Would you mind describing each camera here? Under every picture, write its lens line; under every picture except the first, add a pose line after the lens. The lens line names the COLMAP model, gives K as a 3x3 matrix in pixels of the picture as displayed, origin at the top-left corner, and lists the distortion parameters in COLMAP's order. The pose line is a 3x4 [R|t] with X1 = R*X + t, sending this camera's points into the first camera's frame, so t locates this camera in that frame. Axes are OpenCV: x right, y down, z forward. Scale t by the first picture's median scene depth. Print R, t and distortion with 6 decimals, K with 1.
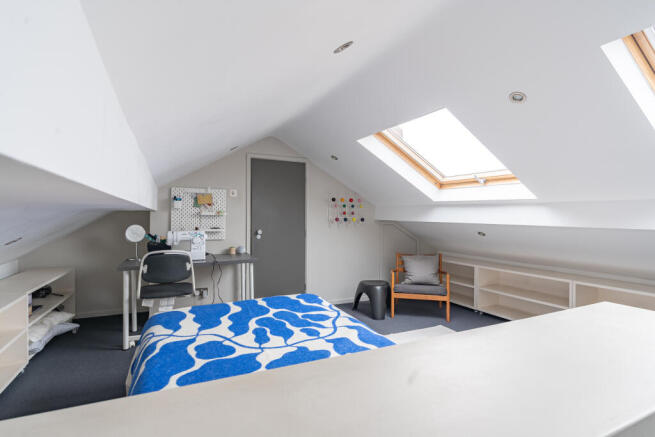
lens RADIAL K [[327.7, 0, 325.8], [0, 327.7, 217.4], [0, 0, 1]] dist [-0.000206, 0.000140]
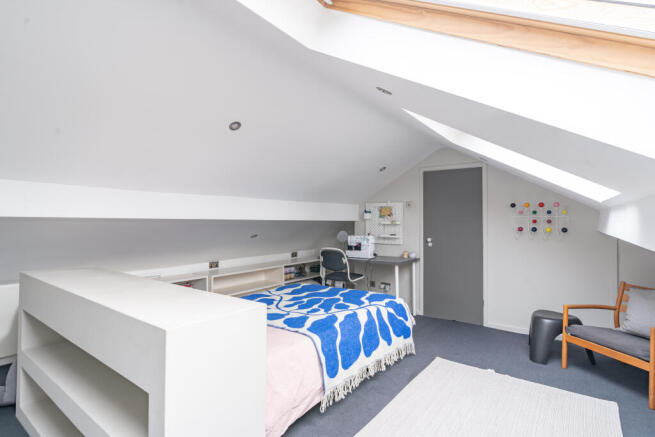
lens RADIAL K [[327.7, 0, 323.9], [0, 327.7, 219.0], [0, 0, 1]] dist [-0.000206, 0.000140]
pose [[0.467772, -0.011814, -0.883770, 0.610909], [-0.004092, 0.999871, -0.015532, -0.005404], [0.883840, 0.010881, 0.467663, 0.206741]]
